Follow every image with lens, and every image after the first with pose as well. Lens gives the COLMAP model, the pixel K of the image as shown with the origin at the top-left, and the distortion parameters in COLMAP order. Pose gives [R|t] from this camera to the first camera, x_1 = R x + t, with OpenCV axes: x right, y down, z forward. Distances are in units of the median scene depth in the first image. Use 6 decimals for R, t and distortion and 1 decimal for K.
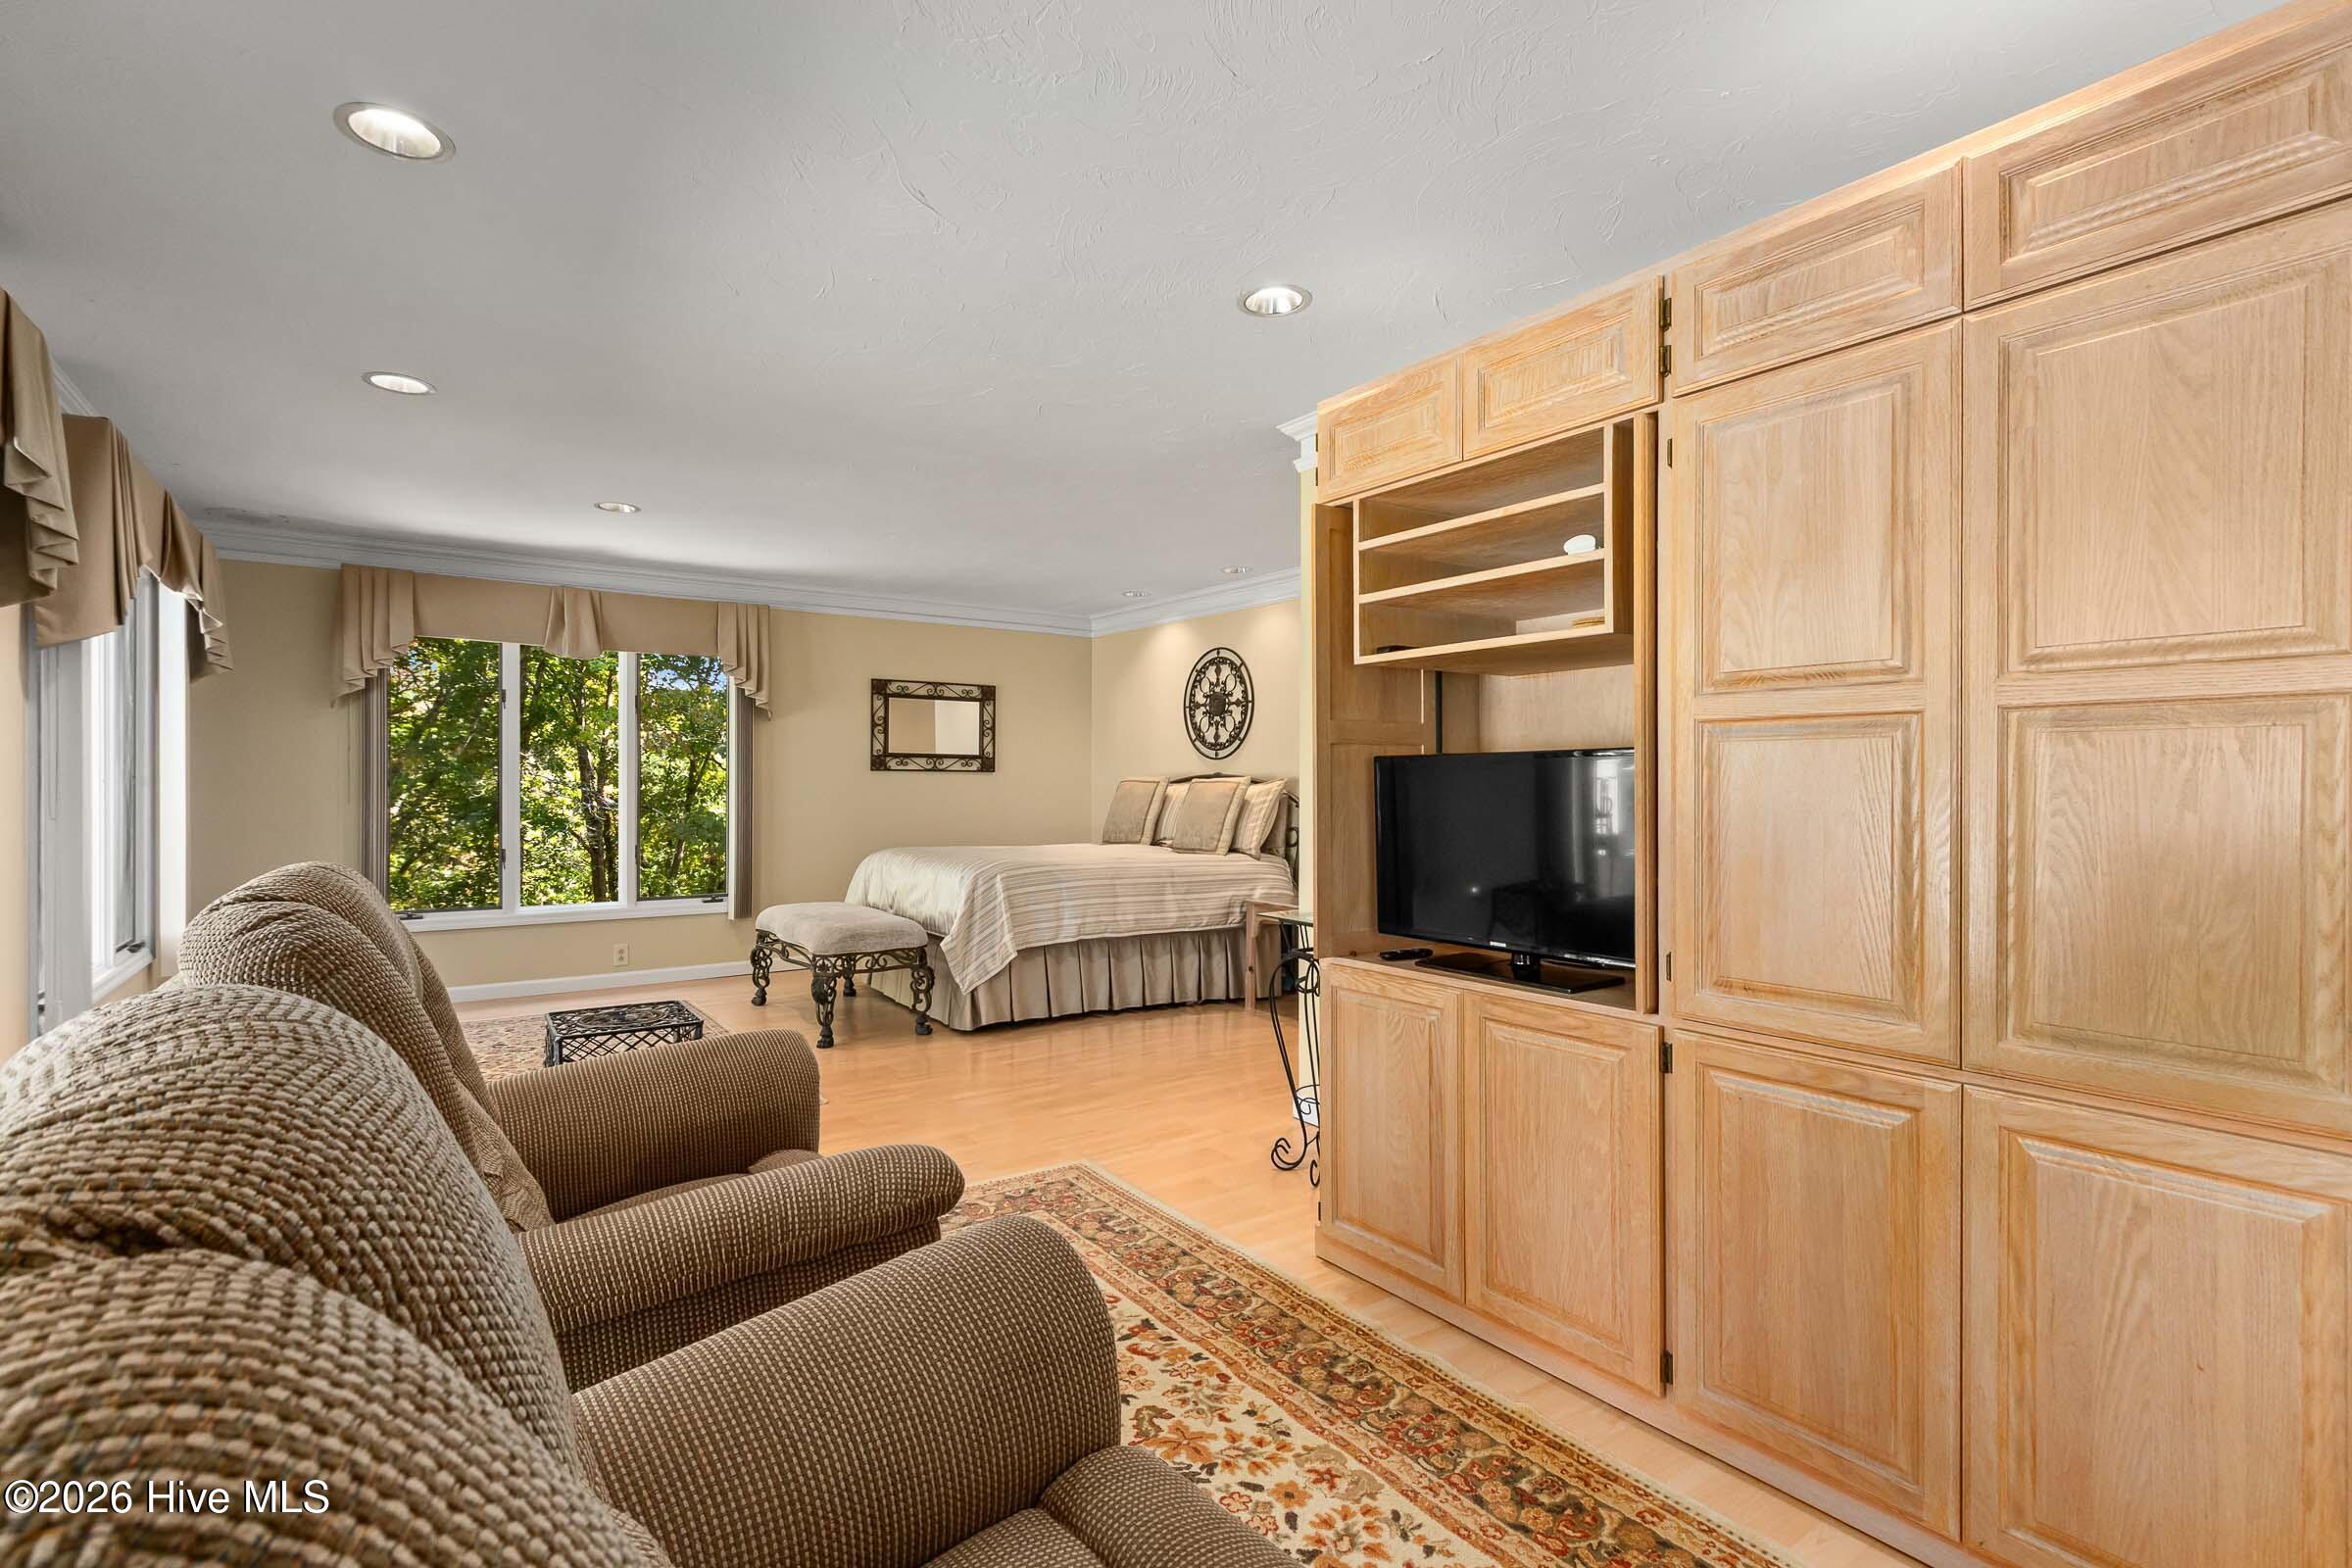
lens RADIAL K [[1097.3, 0, 1100.5], [0, 1097.3, 758.5], [0, 0, 1]] dist [0.002670, -0.000231]
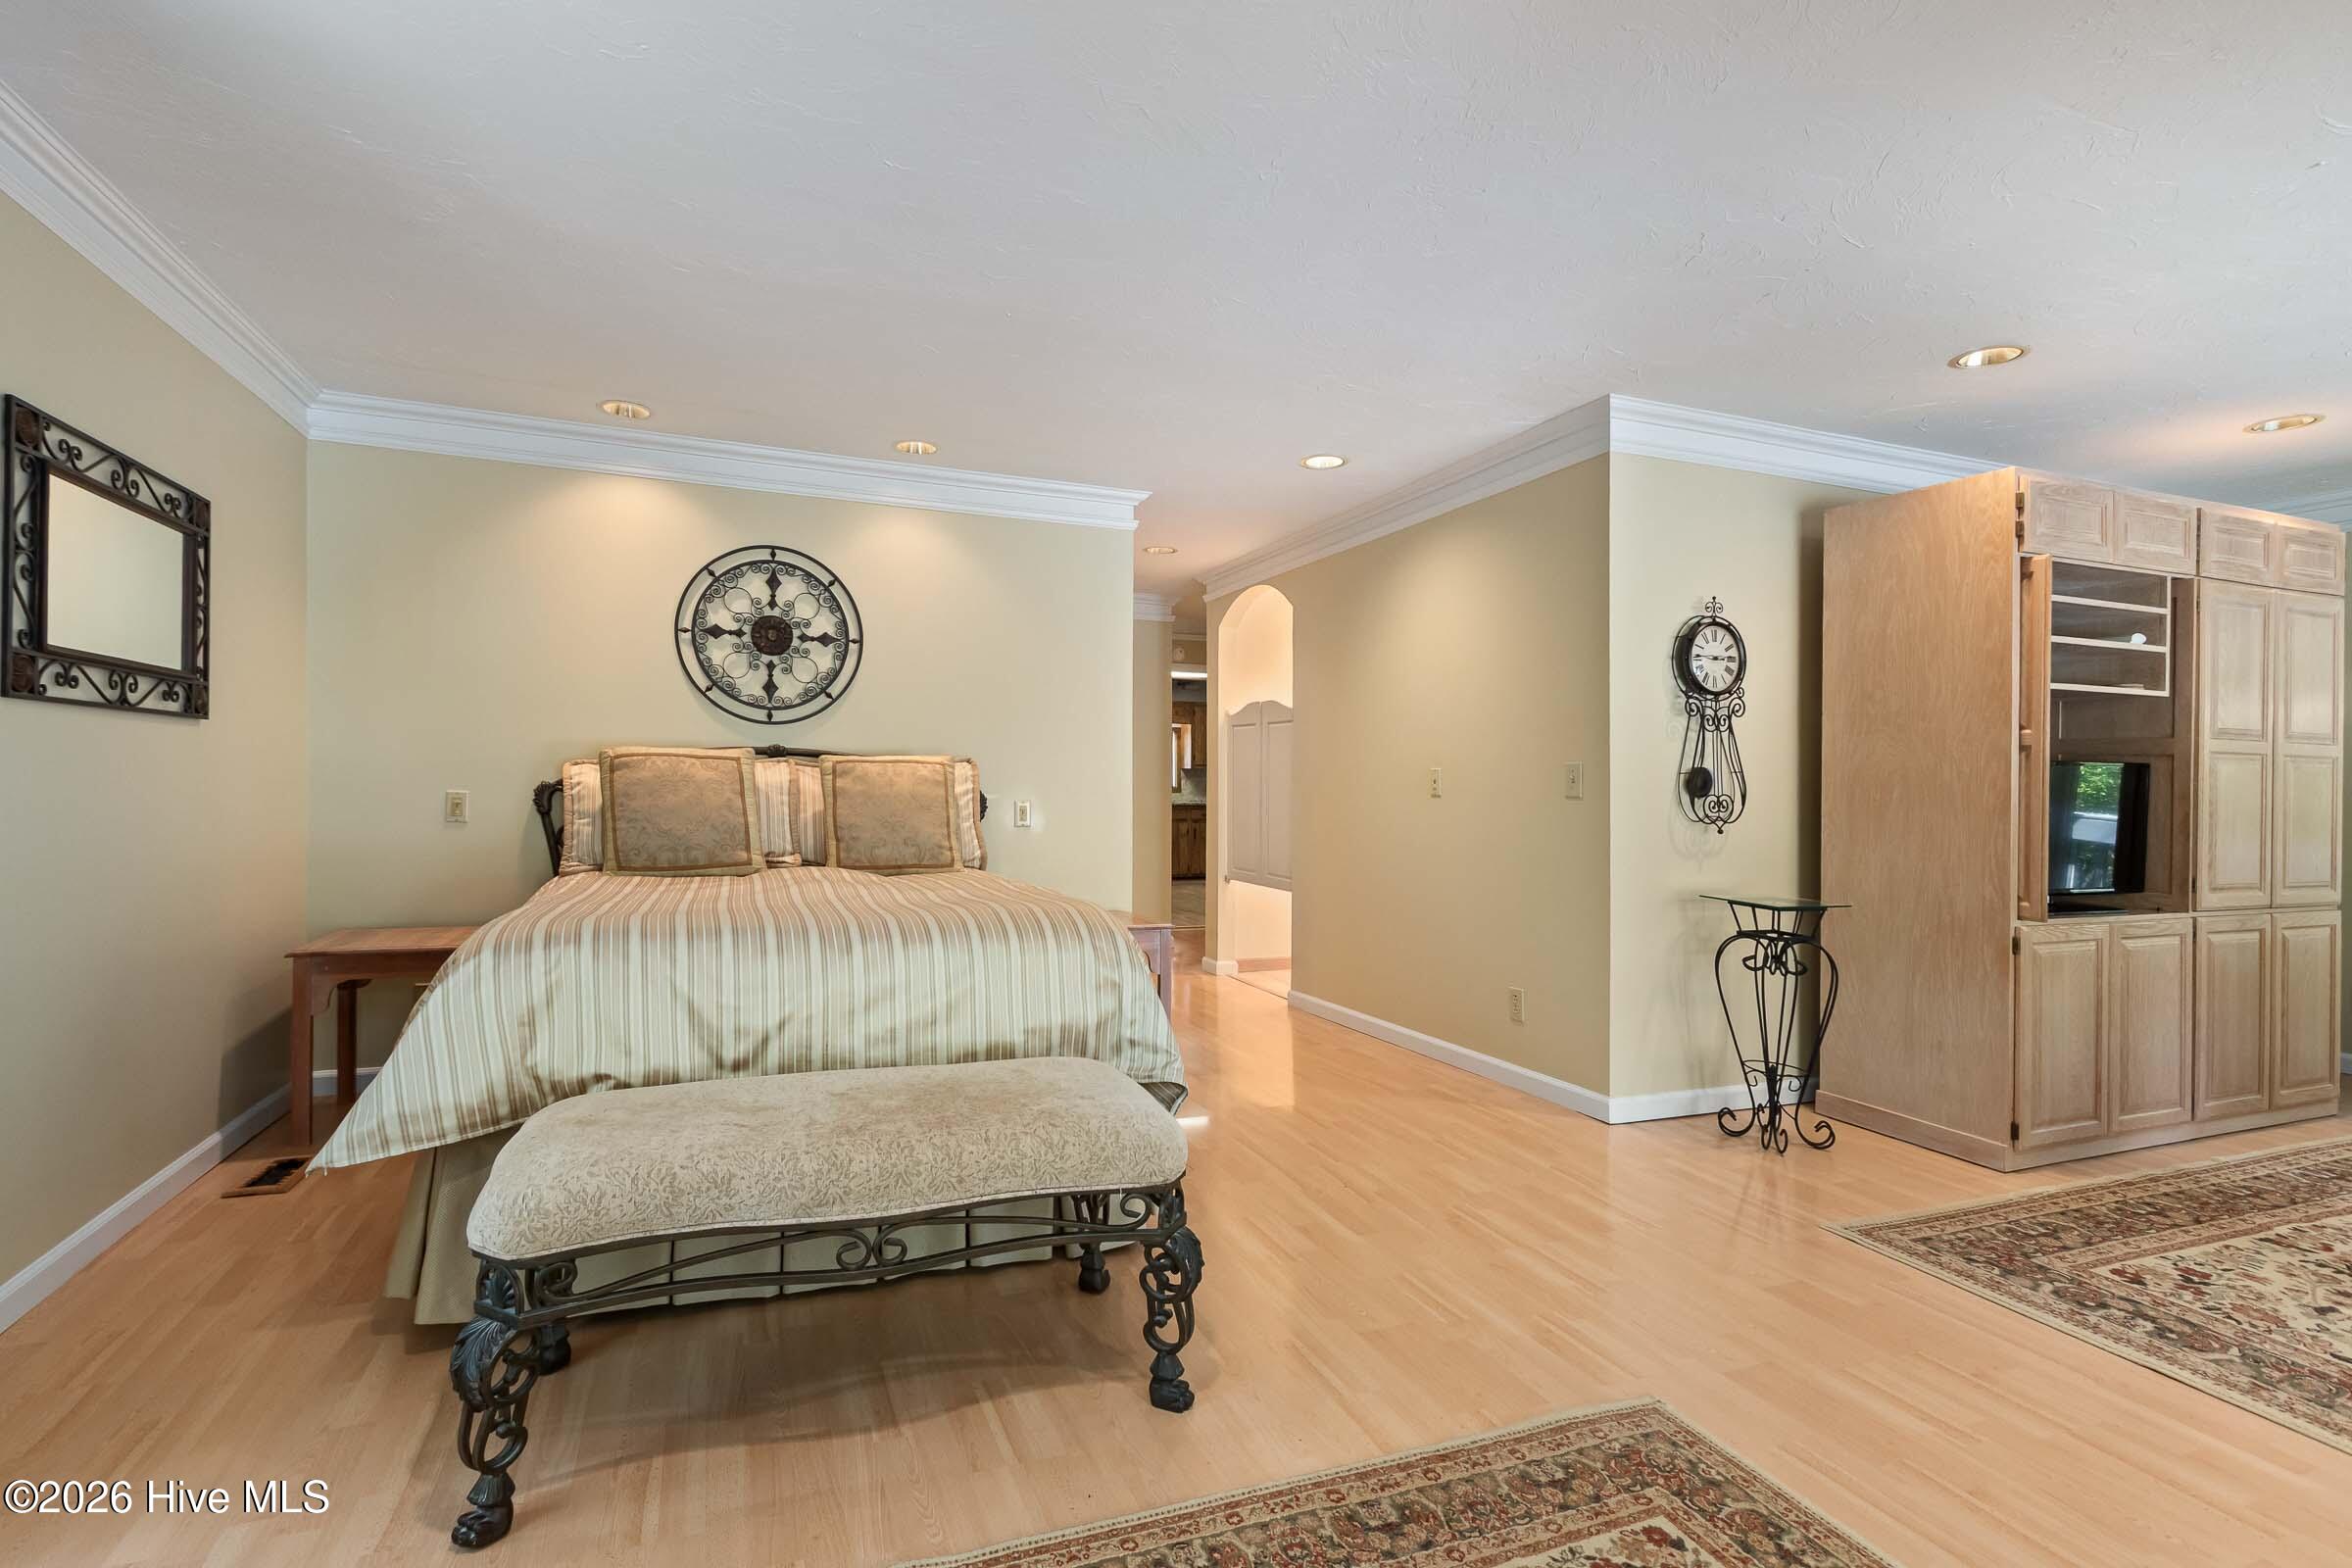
lens RADIAL K [[1121.4, 0, 1099.4], [0, 1121.4, 771.7], [0, 0, 1]] dist [-0.001508, 0.000230]
pose [[0.208131, 0.007430, 0.978073, -1.349595], [-0.040166, 0.999193, 0.000957, 0.056112], [-0.977276, -0.039485, 0.208262, 1.916554]]
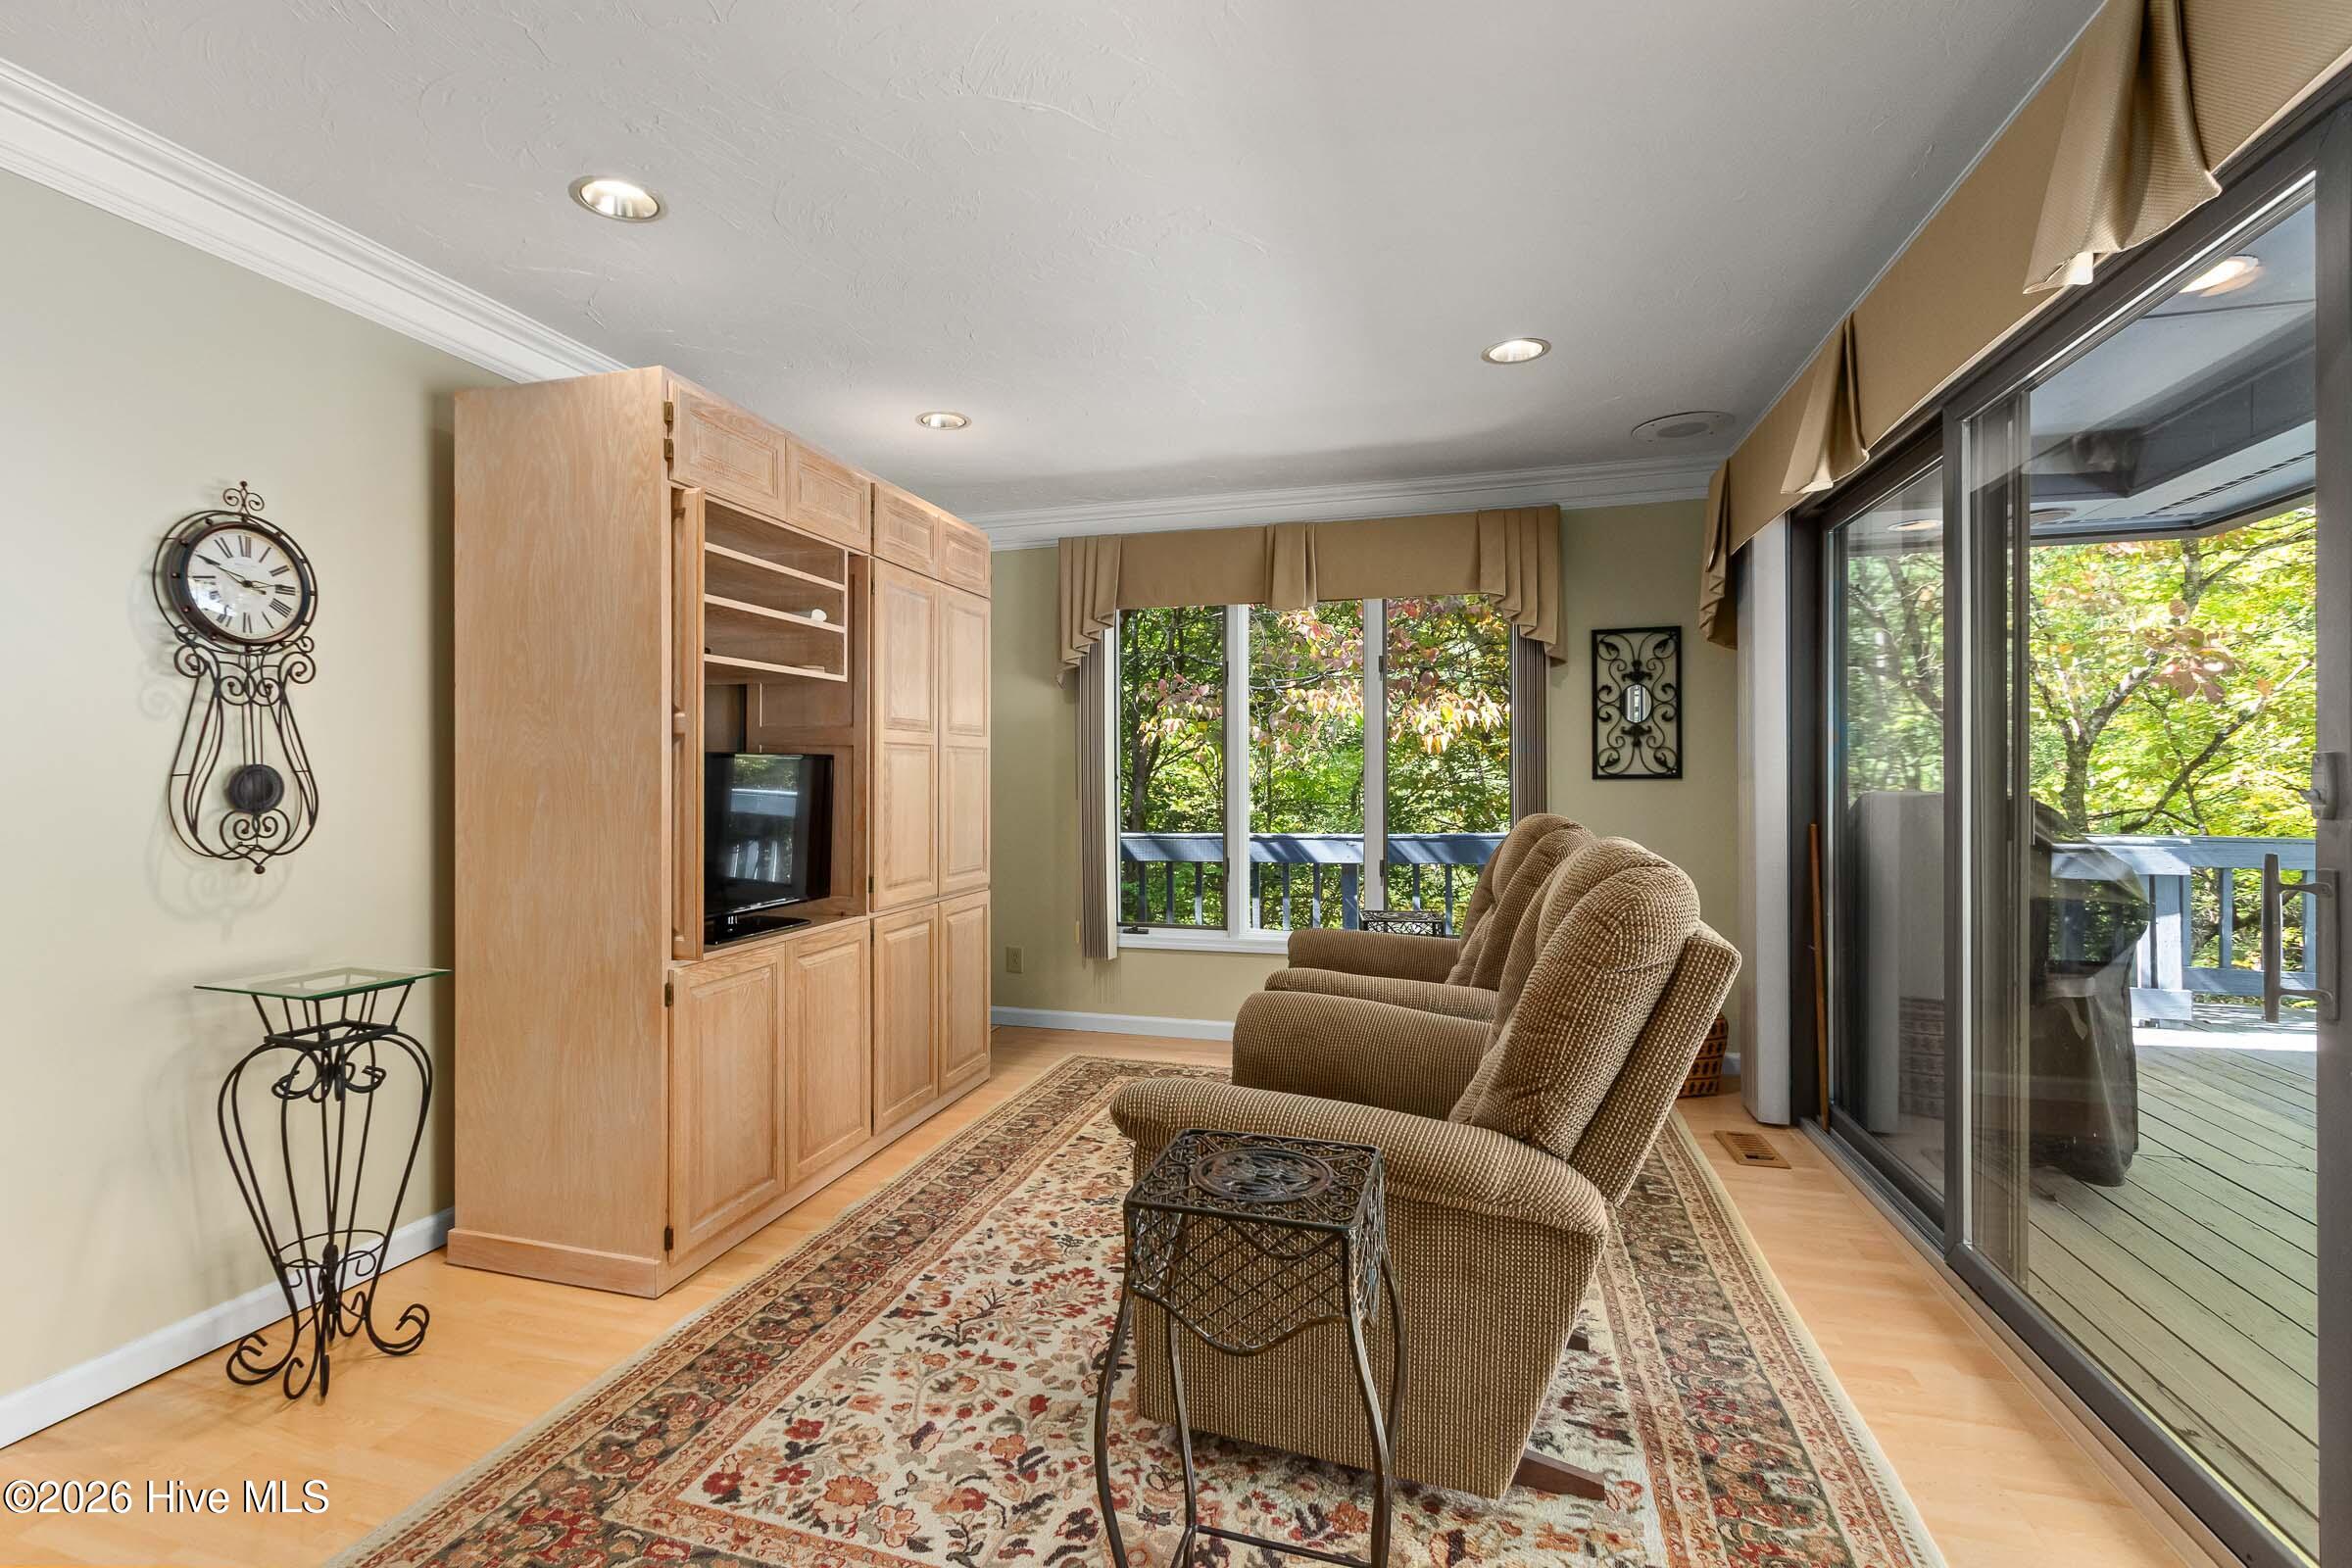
lens RADIAL K [[1086.8, 0, 1153.3], [0, 1086.8, 761.7], [0, 0, 1]] dist [0.000022, -0.001472]
pose [[-0.665325, 0.007002, 0.746521, -0.835268], [-0.017592, 0.999531, -0.025054, 0.024544], [-0.746347, -0.029802, -0.664890, 1.442132]]
